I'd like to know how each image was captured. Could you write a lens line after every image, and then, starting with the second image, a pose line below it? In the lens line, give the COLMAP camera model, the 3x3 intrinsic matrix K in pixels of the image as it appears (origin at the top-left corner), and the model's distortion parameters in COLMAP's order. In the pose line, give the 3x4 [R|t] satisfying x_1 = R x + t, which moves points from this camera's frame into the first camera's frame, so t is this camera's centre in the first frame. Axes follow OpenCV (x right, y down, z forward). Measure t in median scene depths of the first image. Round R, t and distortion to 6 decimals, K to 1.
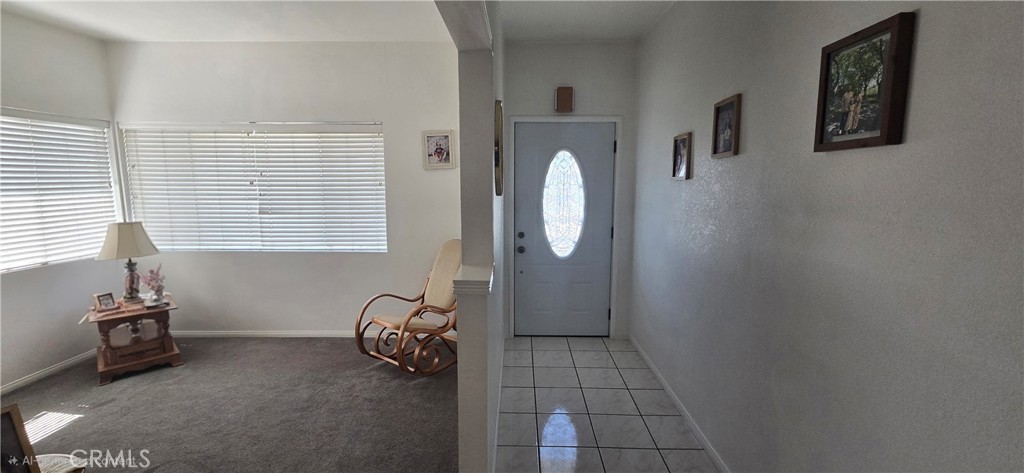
lens RADIAL K [[417.9, 0, 514.3], [0, 417.9, 237.6], [0, 0, 1]] dist [-0.000862, -0.000622]
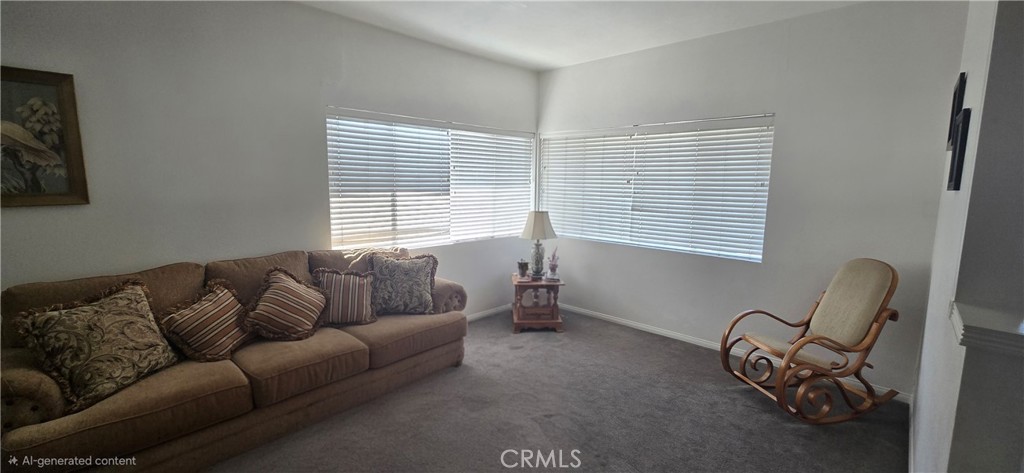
lens RADIAL K [[417.9, 0, 509.1], [0, 417.9, 235.1], [0, 0, 1]] dist [-0.000862, -0.000622]
pose [[0.727162, 0.097309, -0.679534, -0.116600], [-0.102312, 0.994209, 0.032888, 0.003466], [0.678799, 0.045610, 0.732906, 0.002613]]
